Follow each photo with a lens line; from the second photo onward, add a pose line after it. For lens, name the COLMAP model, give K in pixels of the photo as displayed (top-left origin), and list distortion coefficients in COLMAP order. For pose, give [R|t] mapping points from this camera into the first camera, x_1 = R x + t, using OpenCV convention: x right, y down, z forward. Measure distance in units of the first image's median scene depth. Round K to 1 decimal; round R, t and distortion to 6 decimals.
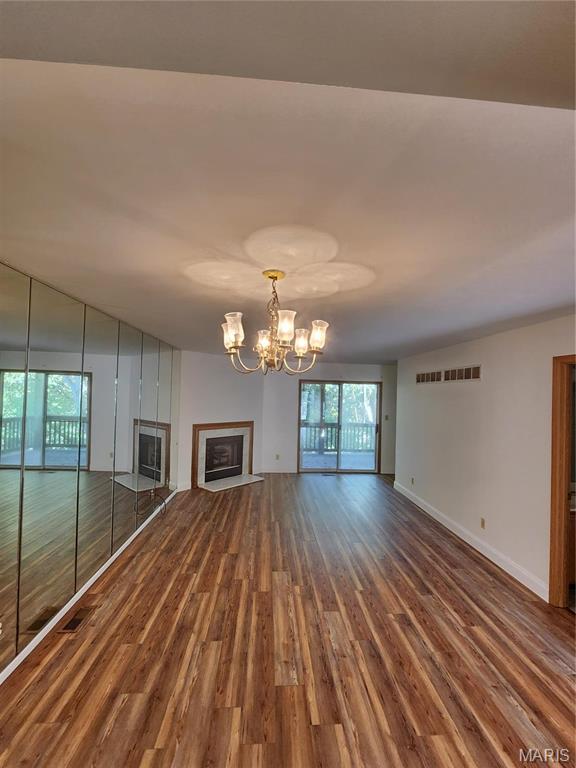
lens RADIAL K [[314.2, 0, 291.7], [0, 314.2, 390.2], [0, 0, 1]] dist [-0.002279, -0.001338]
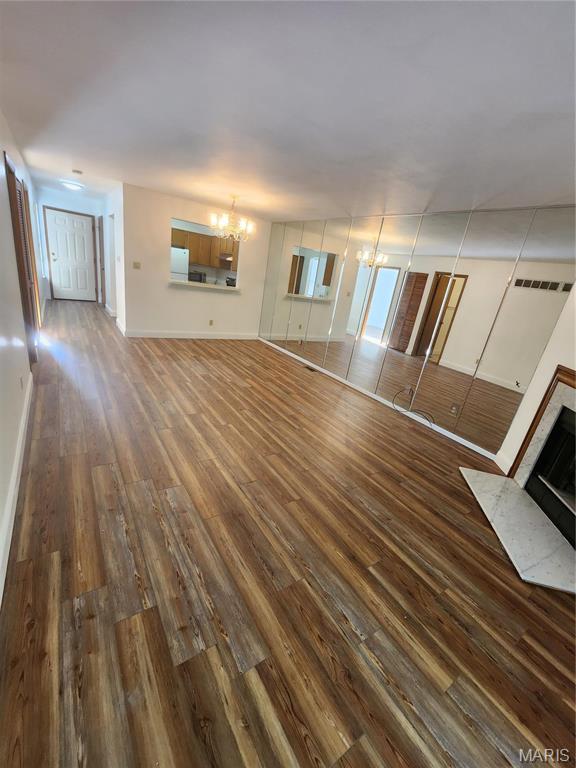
lens RADIAL K [[314.2, 0, 287.7], [0, 314.2, 389.3], [0, 0, 1]] dist [-0.002279, -0.001338]
pose [[-0.851879, 0.021698, -0.523289, 0.521342], [-0.171489, 0.932508, 0.317838, 0.113565], [0.494867, 0.360498, -0.790663, 2.127121]]
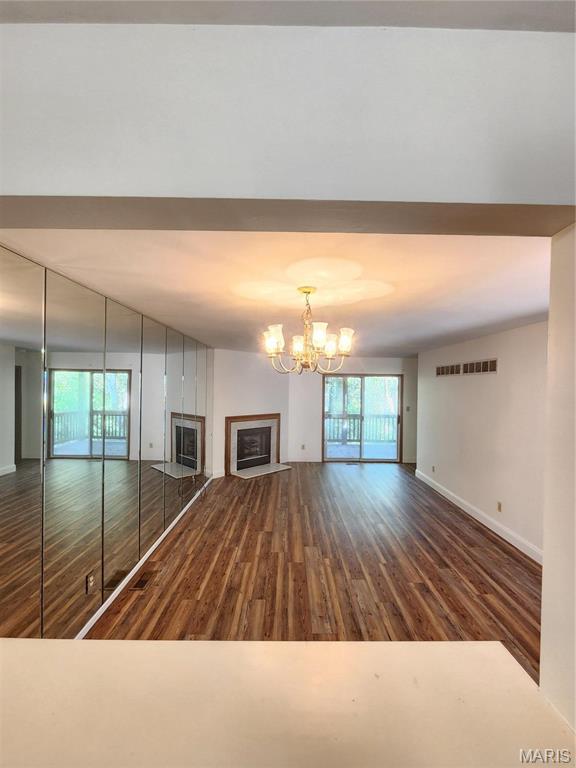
lens RADIAL K [[314.2, 0, 293.1], [0, 314.2, 387.7], [0, 0, 1]] dist [-0.002279, -0.001338]
pose [[0.998040, -0.013733, -0.061049, -0.024599], [0.014813, 0.999741, 0.017272, -0.011595], [0.060796, -0.018142, 0.997985, -0.111385]]
